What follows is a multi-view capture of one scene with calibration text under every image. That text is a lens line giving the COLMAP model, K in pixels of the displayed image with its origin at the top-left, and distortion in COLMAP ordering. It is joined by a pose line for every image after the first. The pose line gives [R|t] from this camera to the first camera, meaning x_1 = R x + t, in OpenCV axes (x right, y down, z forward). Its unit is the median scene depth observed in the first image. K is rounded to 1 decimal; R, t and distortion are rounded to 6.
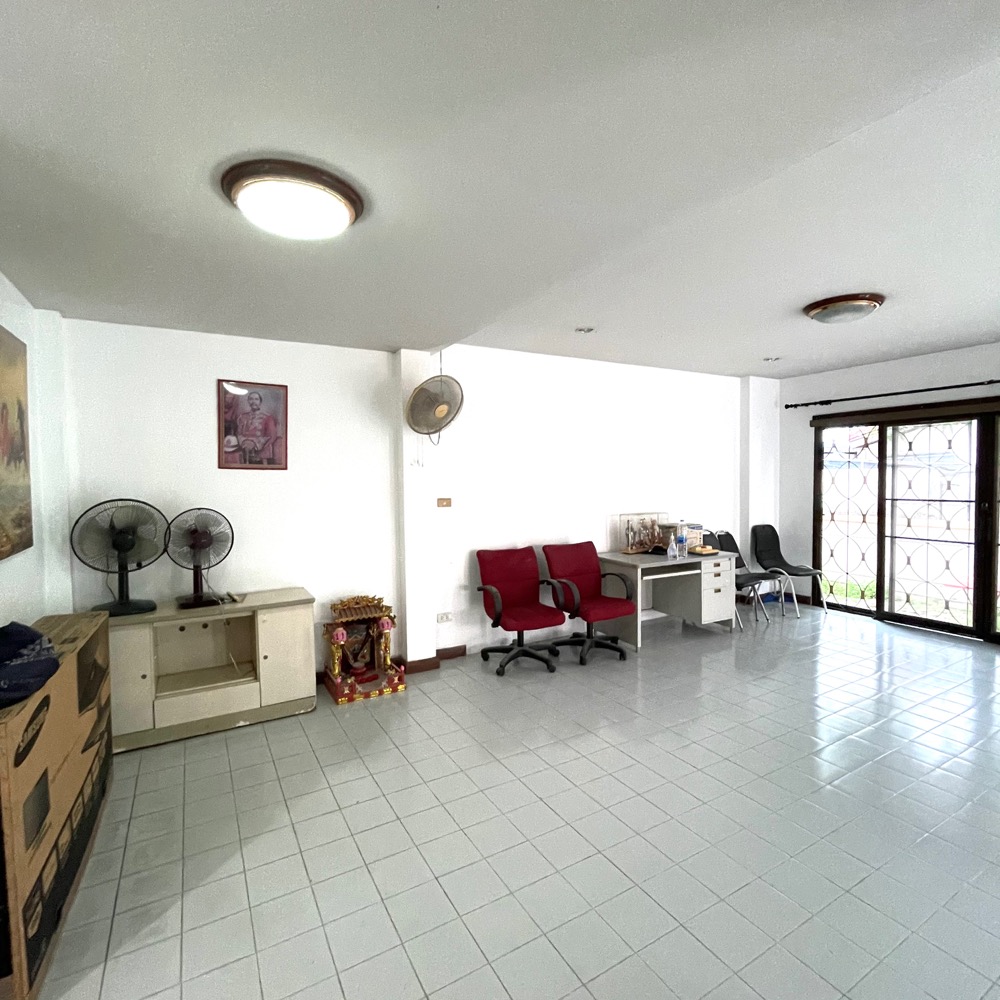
lens RADIAL K [[540.2, 0, 492.3], [0, 540.2, 501.7], [0, 0, 1]] dist [-0.006856, -0.001710]
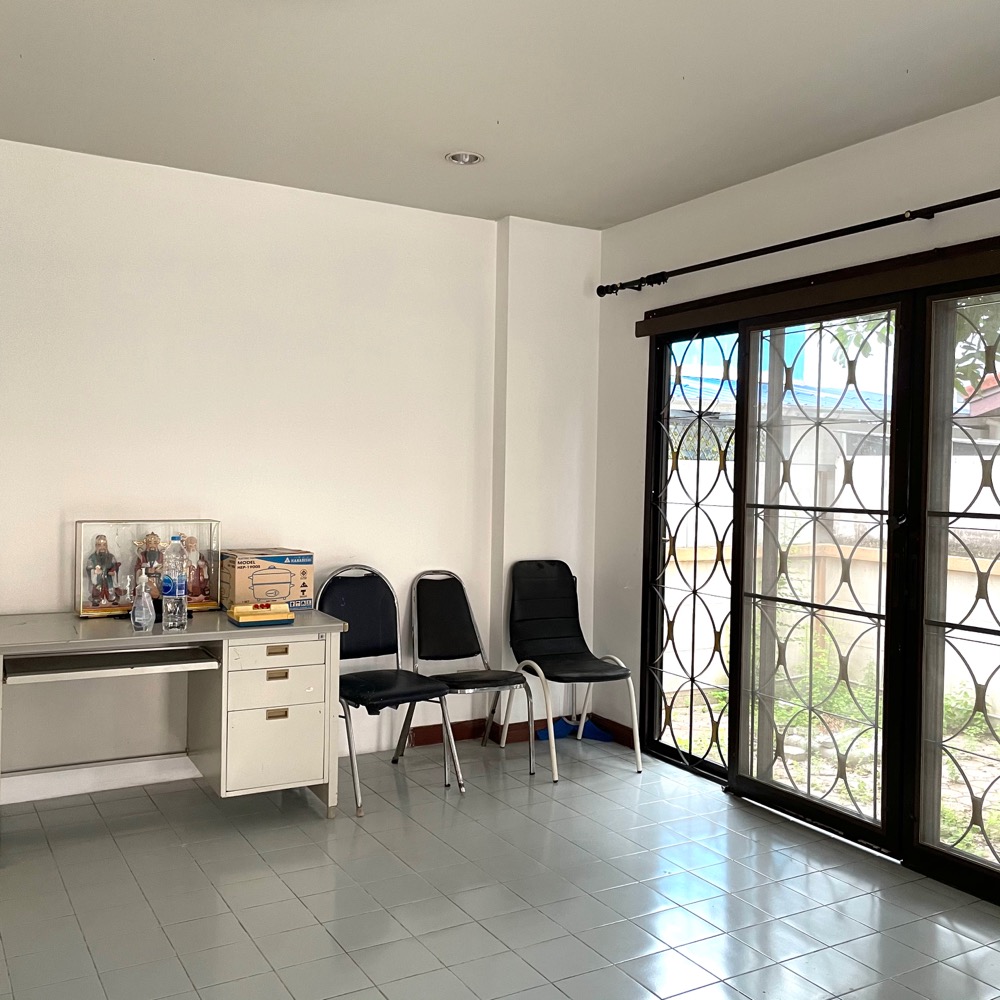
lens RADIAL K [[1008.6, 0, 508.2], [0, 1008.6, 501.4], [0, 0, 1]] dist [0.050373, 0.000000]
pose [[0.999519, 0.030083, 0.007553, 0.268026], [-0.029977, 0.999455, -0.013817, 0.004417], [-0.007965, 0.013584, 0.999876, 0.105725]]
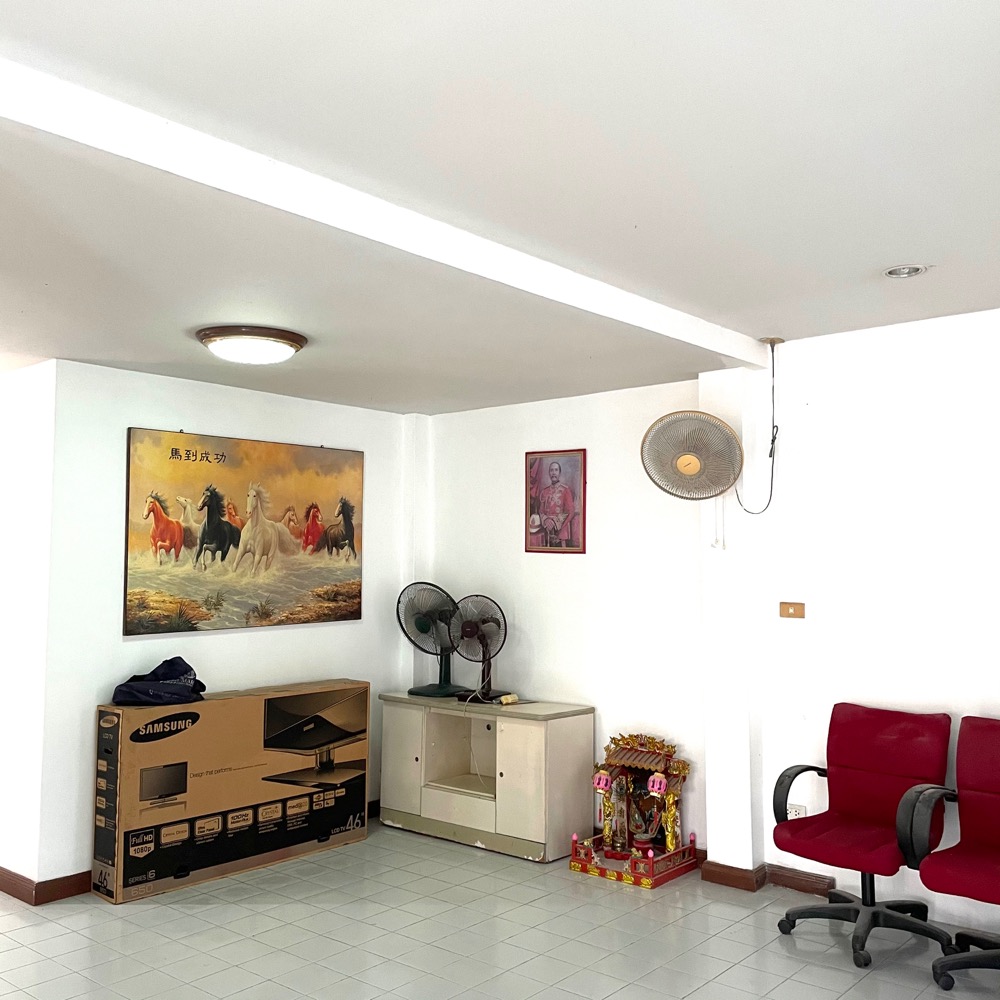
lens RADIAL K [[1008.6, 0, 504.5], [0, 1008.6, 497.5], [0, 0, 1]] dist [0.050373, 0.000000]
pose [[0.340187, -0.046434, -0.939211, 1.142279], [-0.047486, 0.996658, -0.066474, -0.043755], [0.939158, 0.067213, 0.336845, 0.449769]]
